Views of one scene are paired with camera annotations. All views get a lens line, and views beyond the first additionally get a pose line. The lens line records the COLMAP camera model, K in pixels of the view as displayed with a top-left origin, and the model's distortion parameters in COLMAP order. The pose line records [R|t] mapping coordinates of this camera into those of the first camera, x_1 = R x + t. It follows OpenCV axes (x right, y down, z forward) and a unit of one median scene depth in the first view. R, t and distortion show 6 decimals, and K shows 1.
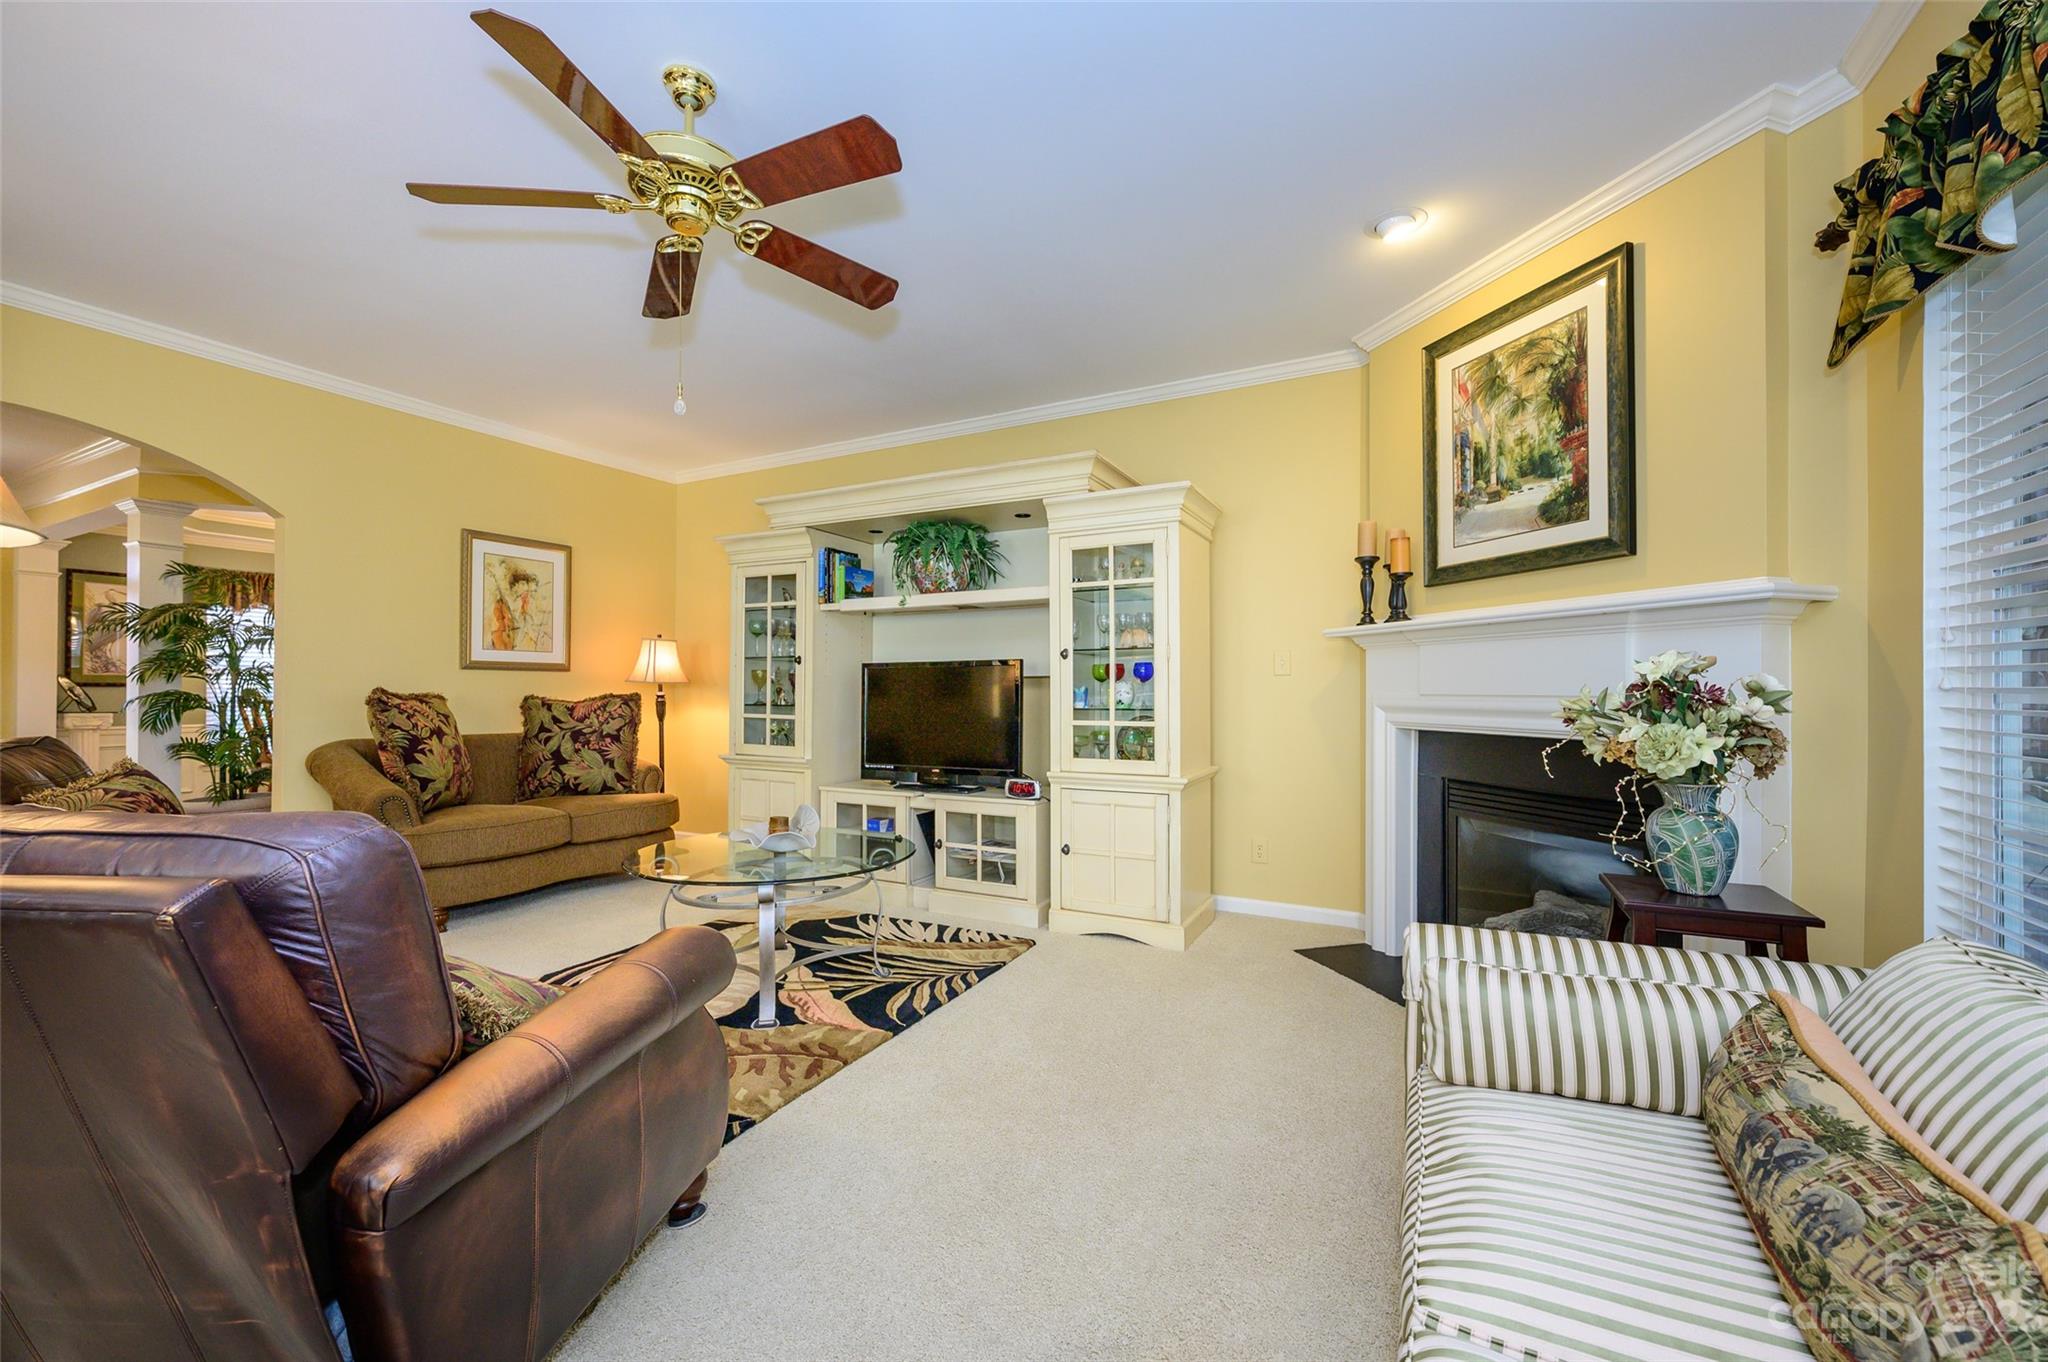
lens RADIAL K [[816.9, 0, 1015.3], [0, 816.9, 688.7], [0, 0, 1]] dist [0.000393, 0.000252]
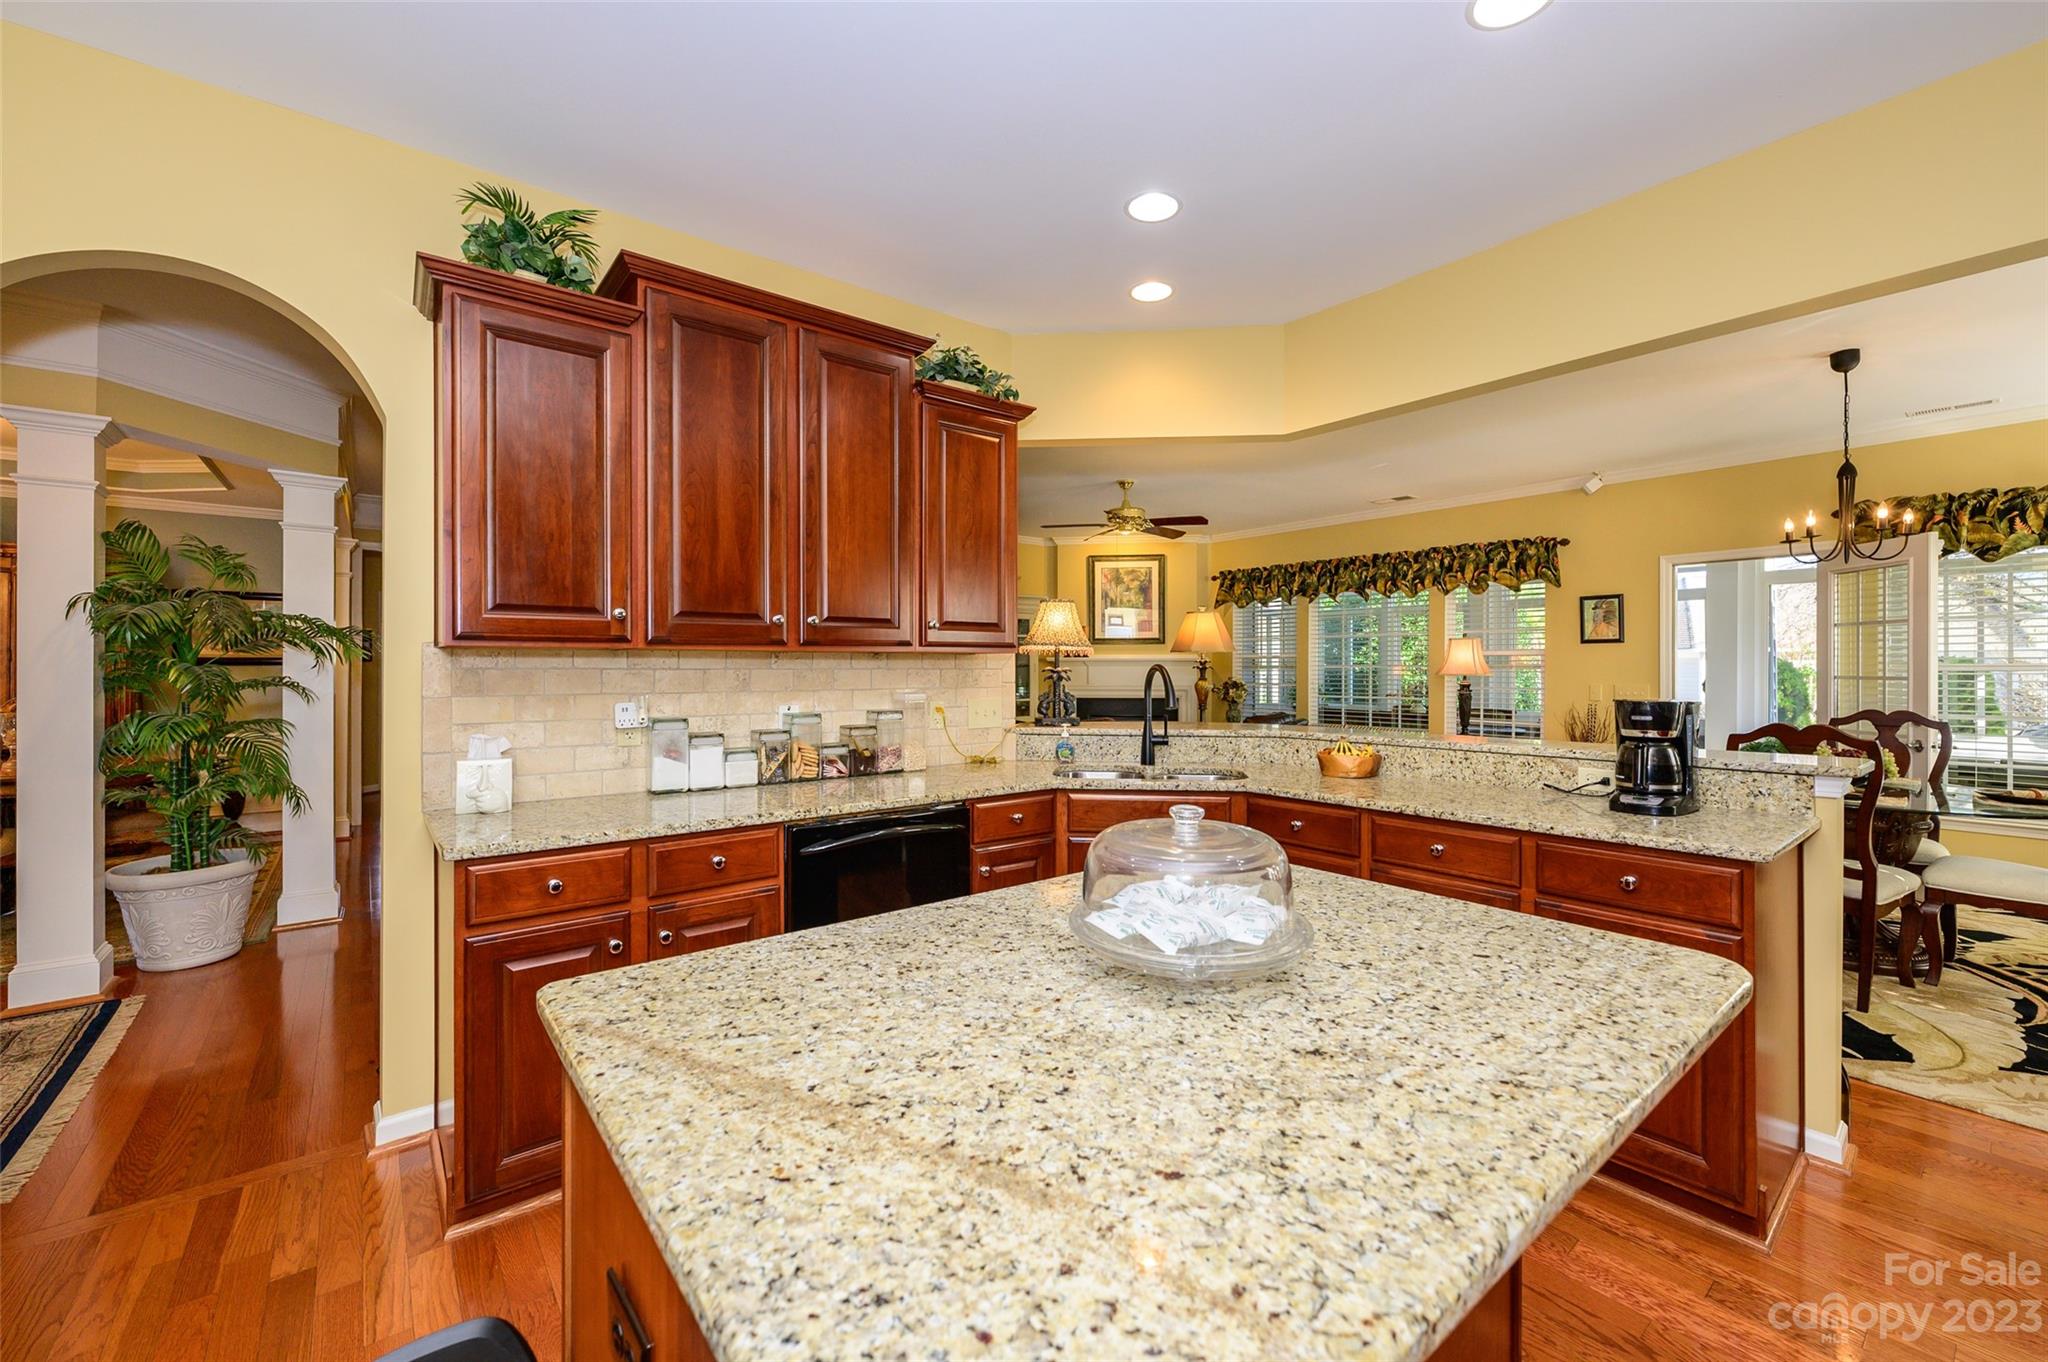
lens RADIAL K [[816.9, 0, 1038.4], [0, 816.9, 680.0], [0, 0, 1]] dist [0.000393, 0.000252]
pose [[0.392694, -0.016104, 0.919528, -2.090365], [0.002684, 0.999862, 0.016364, -0.050358], [-0.919665, -0.003959, 0.392683, 0.087778]]
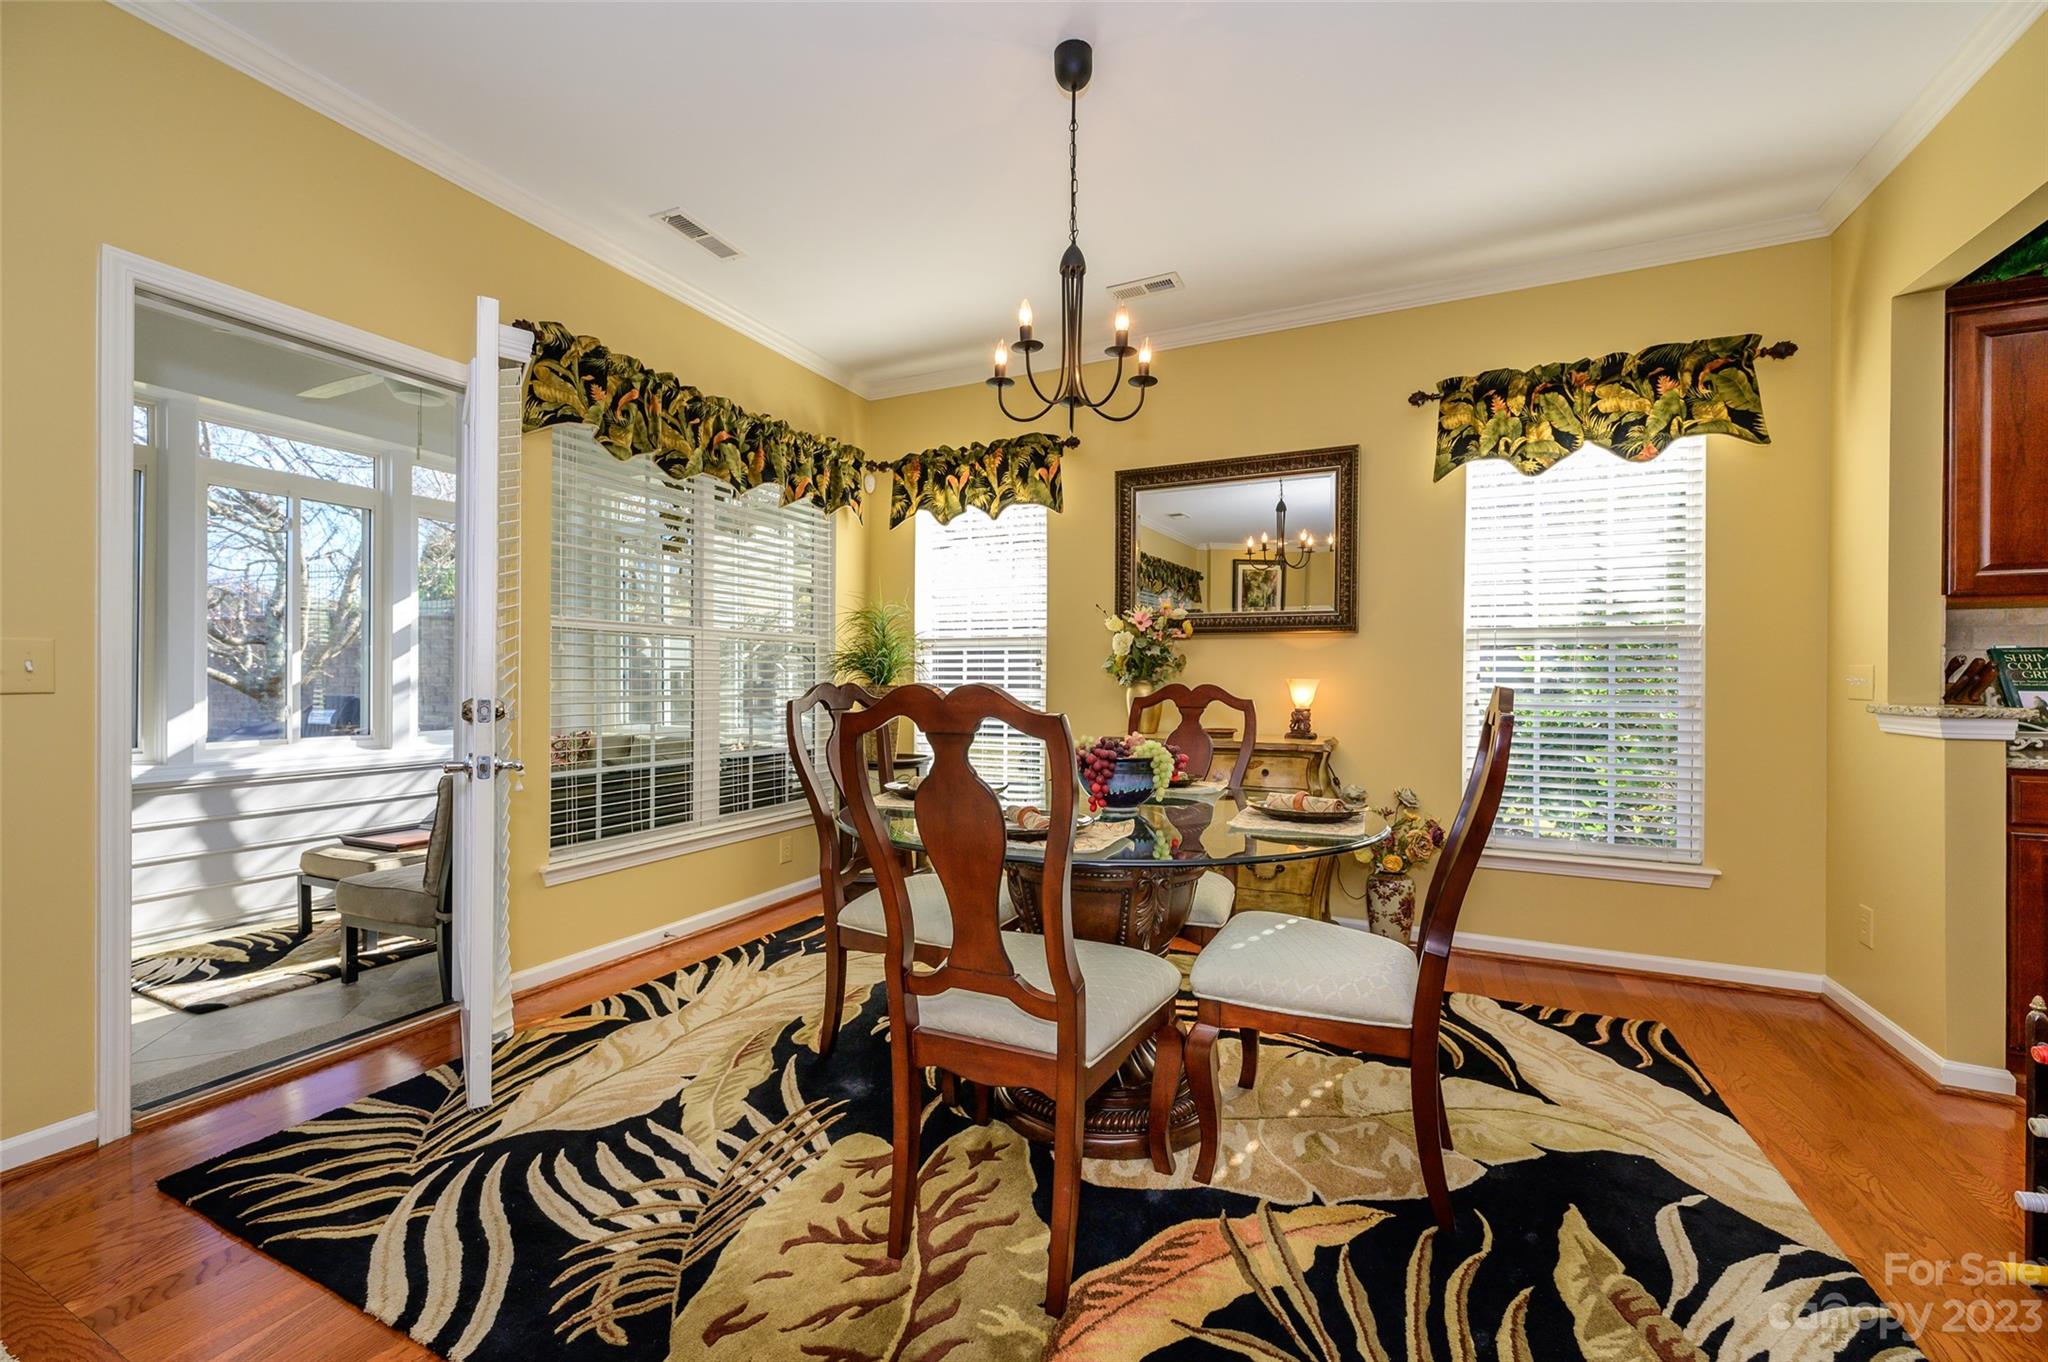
lens RADIAL K [[816.9, 0, 1026.0], [0, 816.9, 682.9], [0, 0, 1]] dist [0.000393, 0.000252]
pose [[-0.998707, -0.006581, -0.050403, -0.548913], [-0.006824, 0.999966, 0.004648, 0.015736], [0.050371, 0.004985, -0.998718, 0.154147]]
